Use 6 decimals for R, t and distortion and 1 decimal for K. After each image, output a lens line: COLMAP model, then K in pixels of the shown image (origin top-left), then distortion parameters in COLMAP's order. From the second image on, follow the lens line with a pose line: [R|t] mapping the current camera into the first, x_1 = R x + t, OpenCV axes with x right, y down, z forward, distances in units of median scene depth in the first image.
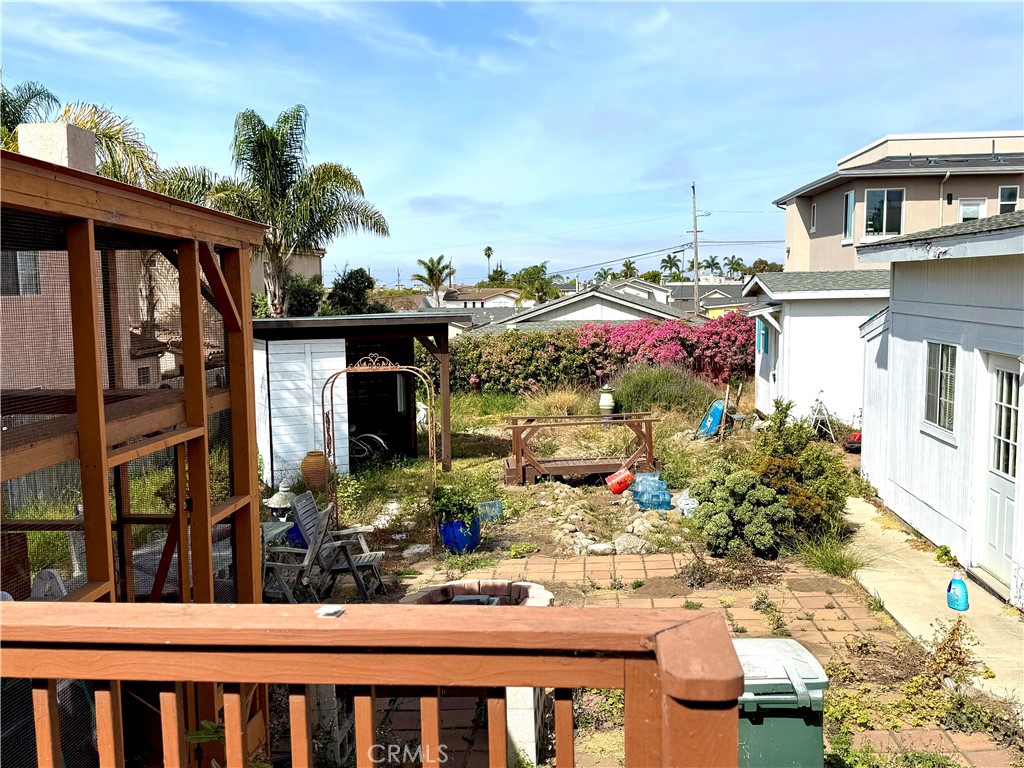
lens RADIAL K [[962.7, 0, 512.0], [0, 962.7, 384.0], [0, 0, 1]] dist [0.184424, -0.398863]
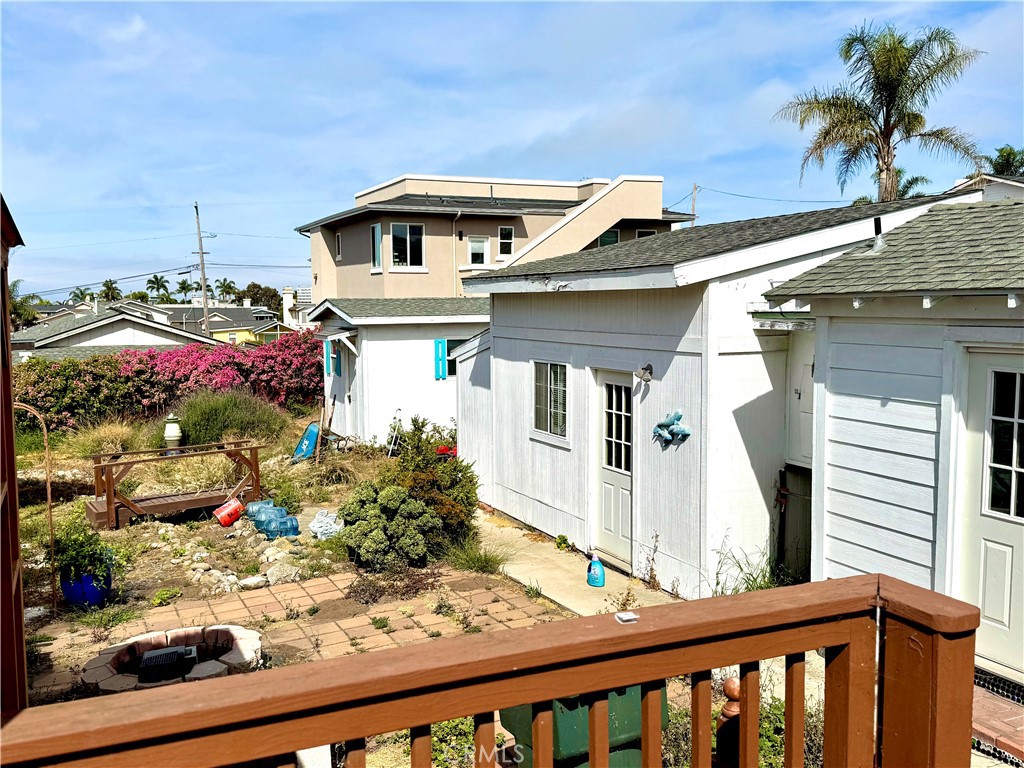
lens RADIAL K [[962.7, 0, 512.0], [0, 962.7, 384.0], [0, 0, 1]] dist [0.184424, -0.398863]
pose [[0.867523, -0.034101, 0.496227, -0.142753], [0.045860, 0.998881, -0.011530, -0.003919], [-0.495279, 0.032760, 0.868116, 0.017418]]
